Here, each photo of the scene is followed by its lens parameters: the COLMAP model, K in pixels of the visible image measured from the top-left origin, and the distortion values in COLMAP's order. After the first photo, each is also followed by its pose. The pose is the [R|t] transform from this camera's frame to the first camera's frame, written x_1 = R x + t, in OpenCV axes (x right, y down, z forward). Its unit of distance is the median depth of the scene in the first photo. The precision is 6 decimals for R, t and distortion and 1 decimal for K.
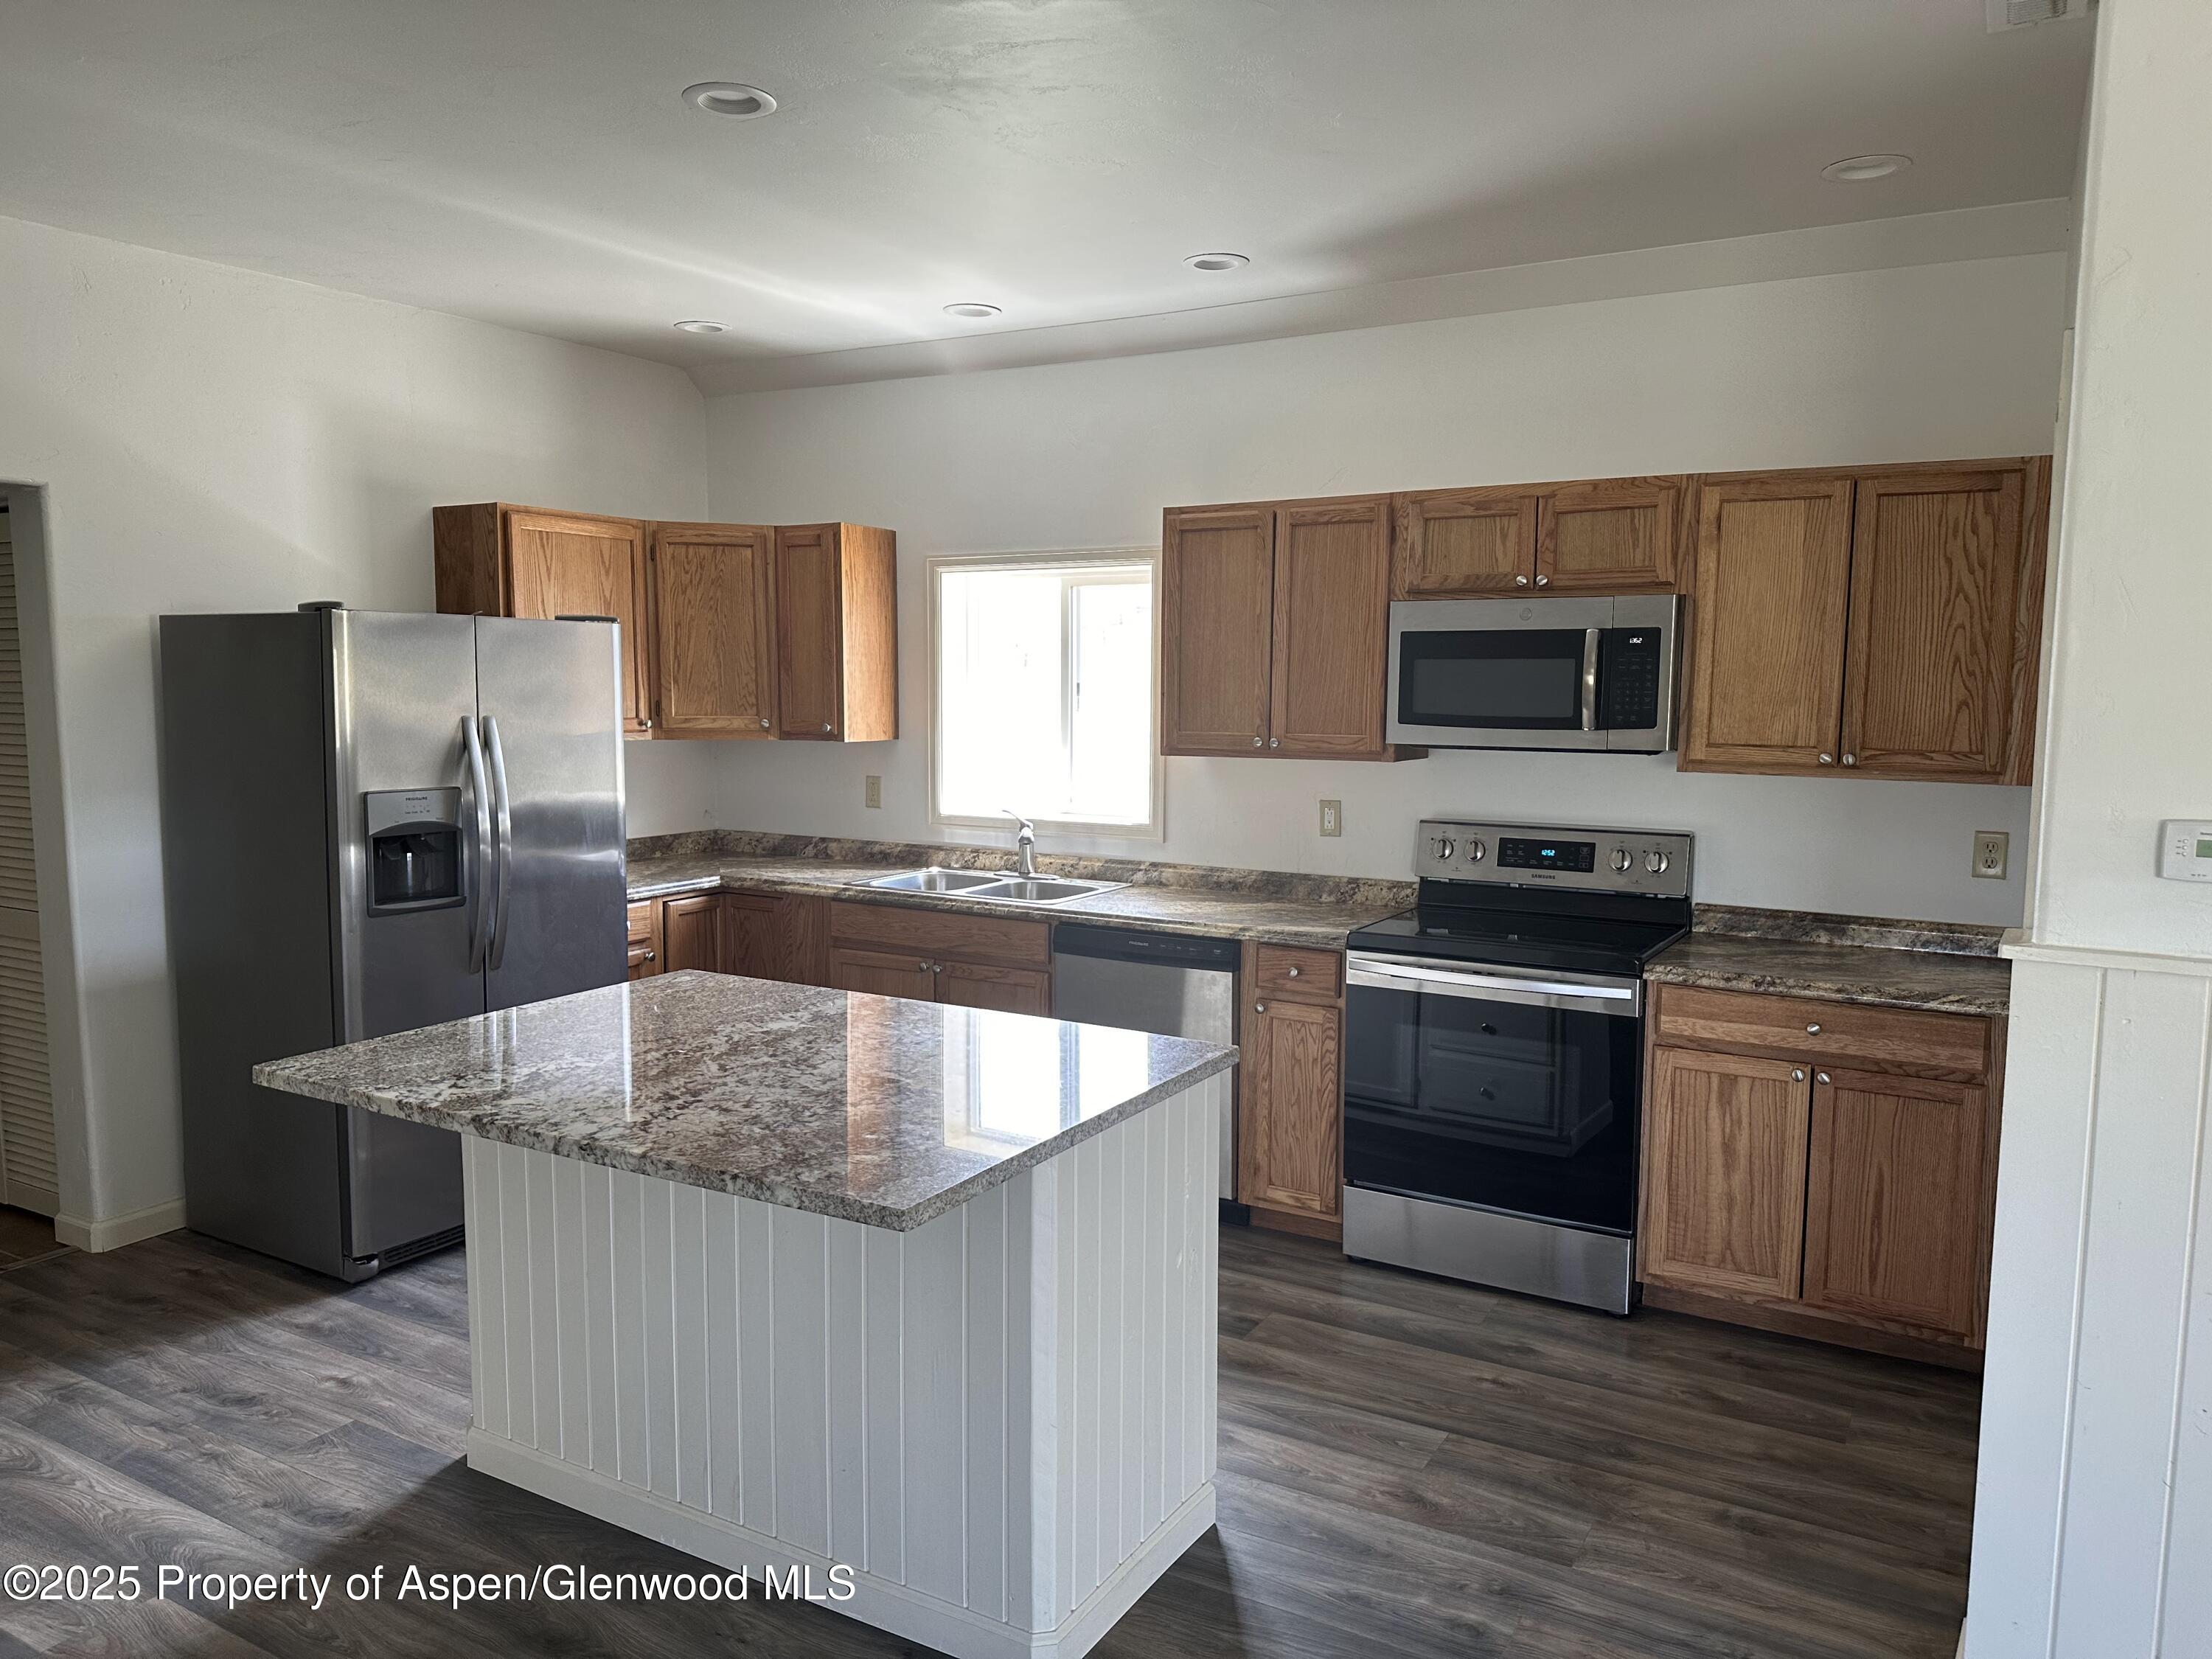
lens RADIAL K [[1524.5, 0, 1109.1], [0, 1524.5, 845.9], [0, 0, 1]] dist [0.135910, -0.187948]
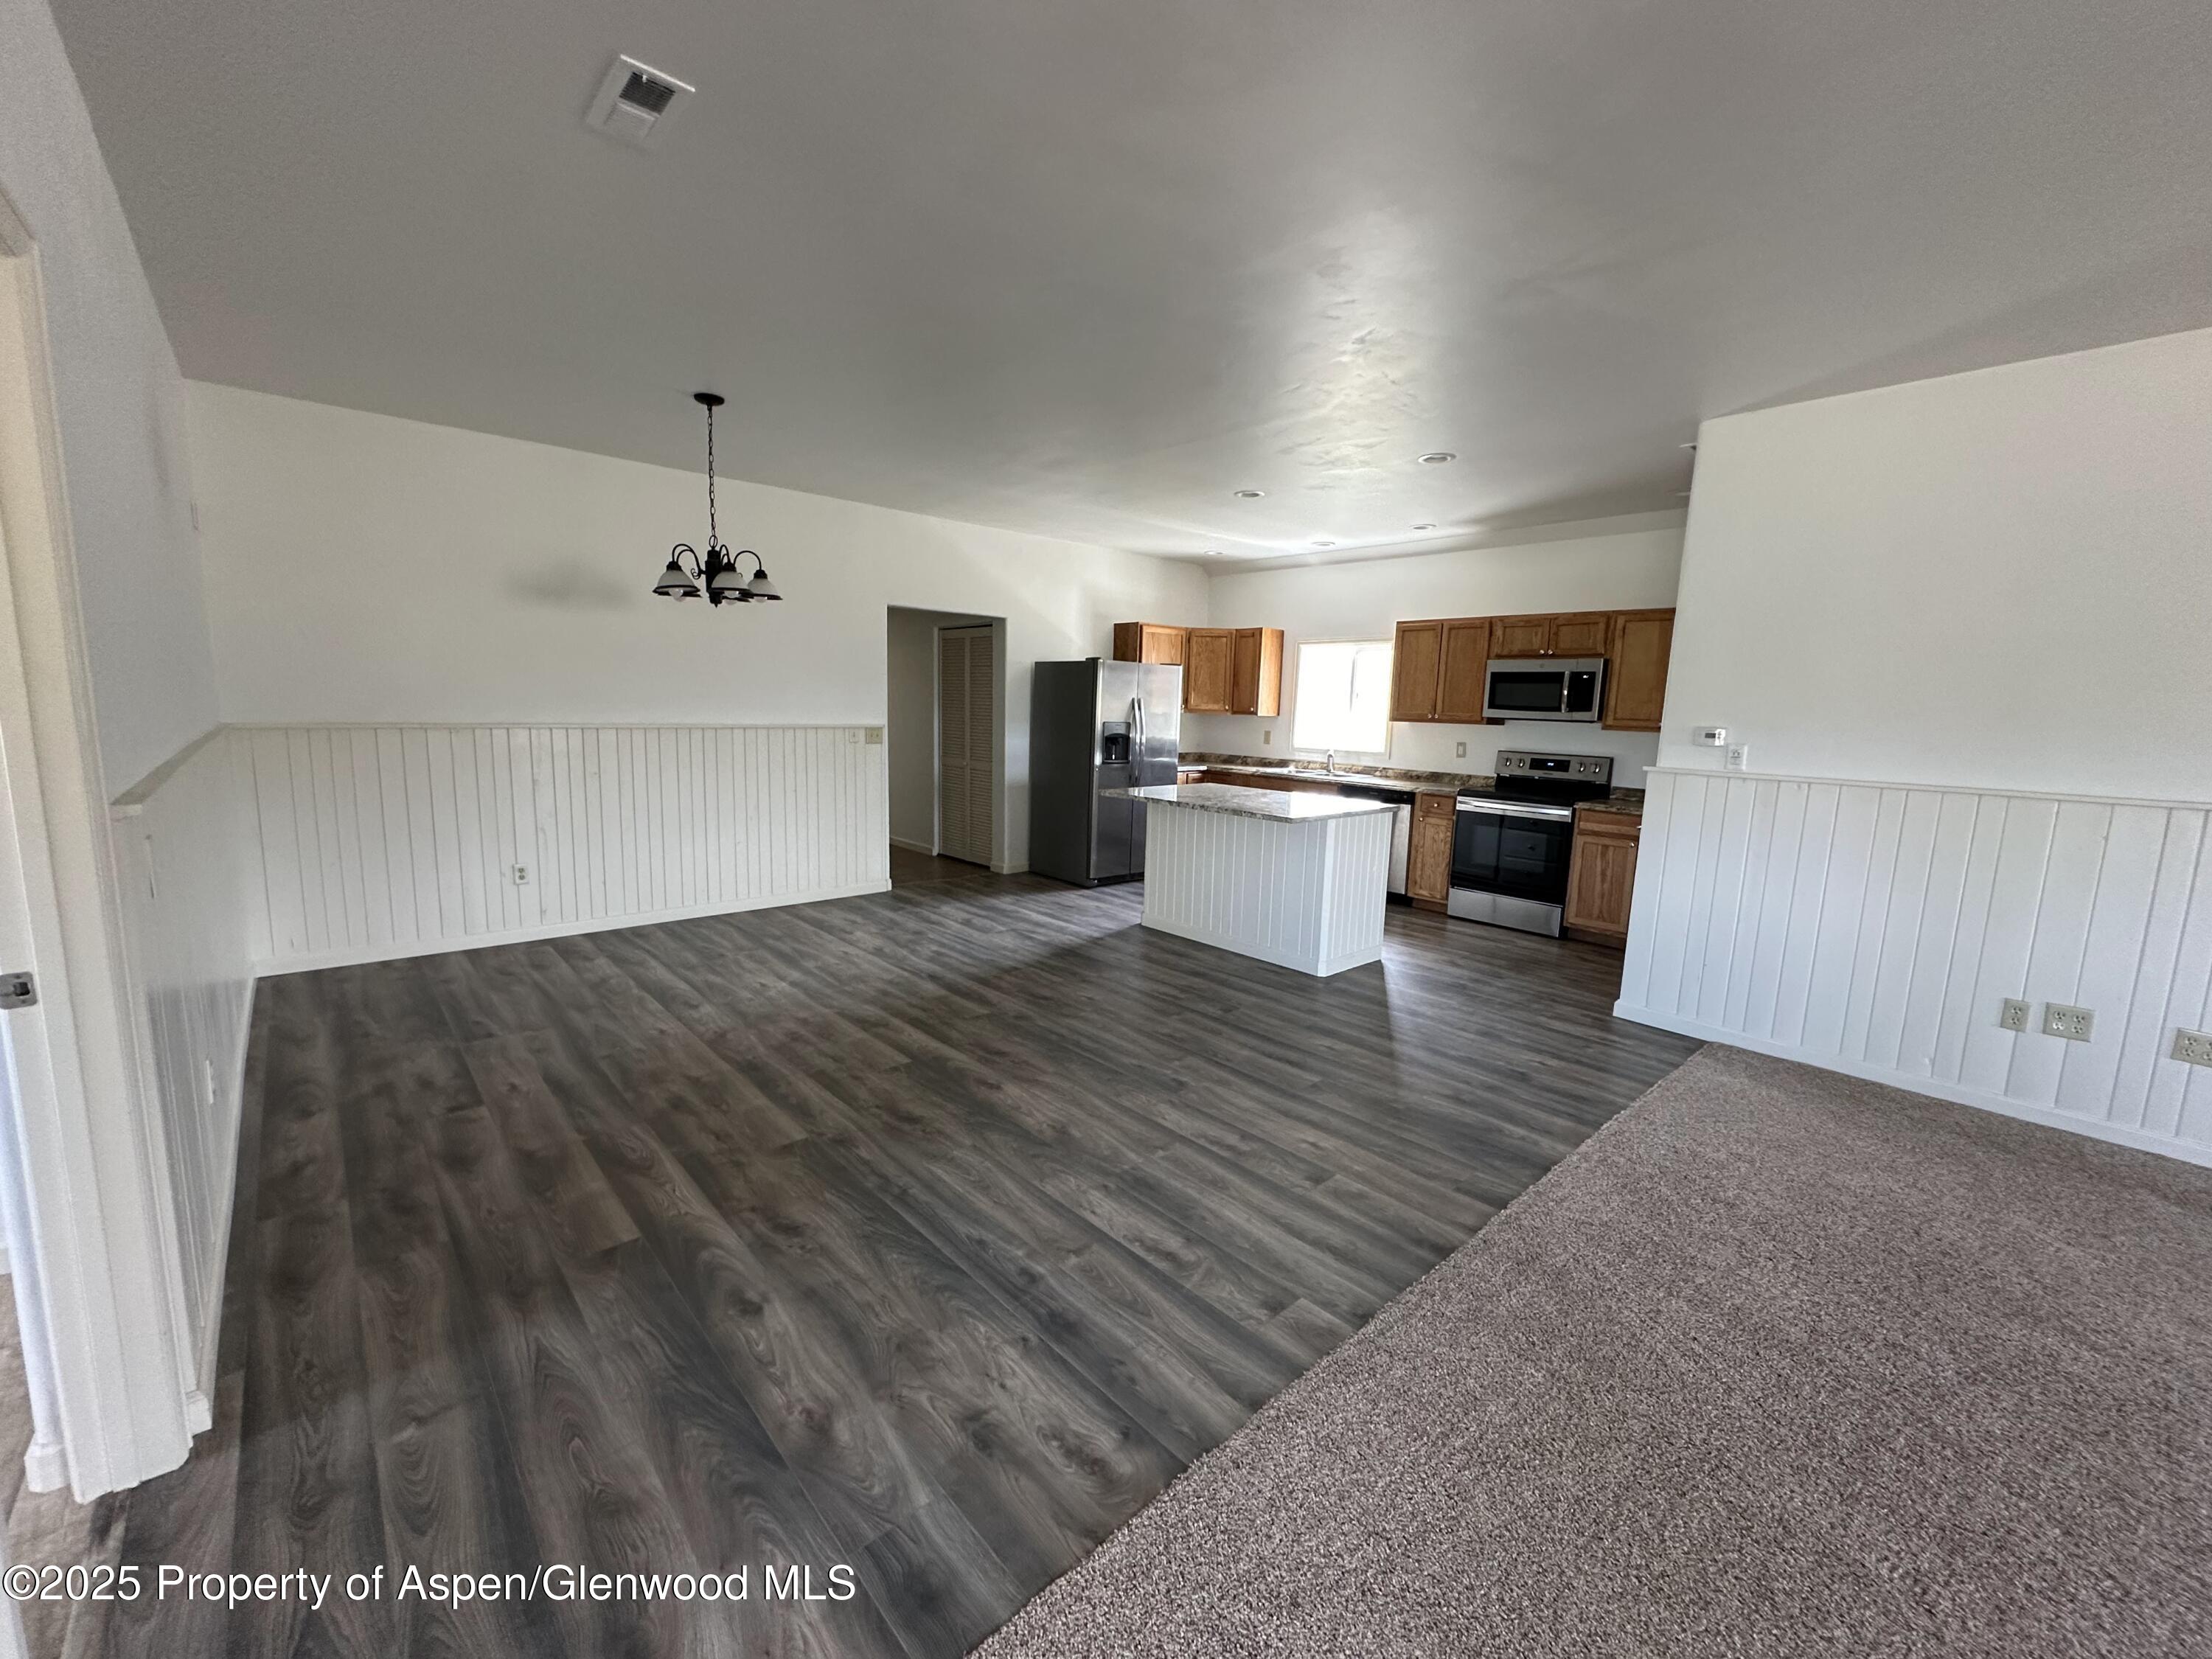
lens RADIAL K [[879.9, 0, 1102.2], [0, 879.9, 827.2], [0, 0, 1]] dist [-0.001969, 0.000024]
pose [[0.952286, 0.066029, -0.297979, 0.030136], [-0.058799, 0.997719, 0.033172, 0.101159], [0.299489, -0.014068, 0.953996, -0.552943]]
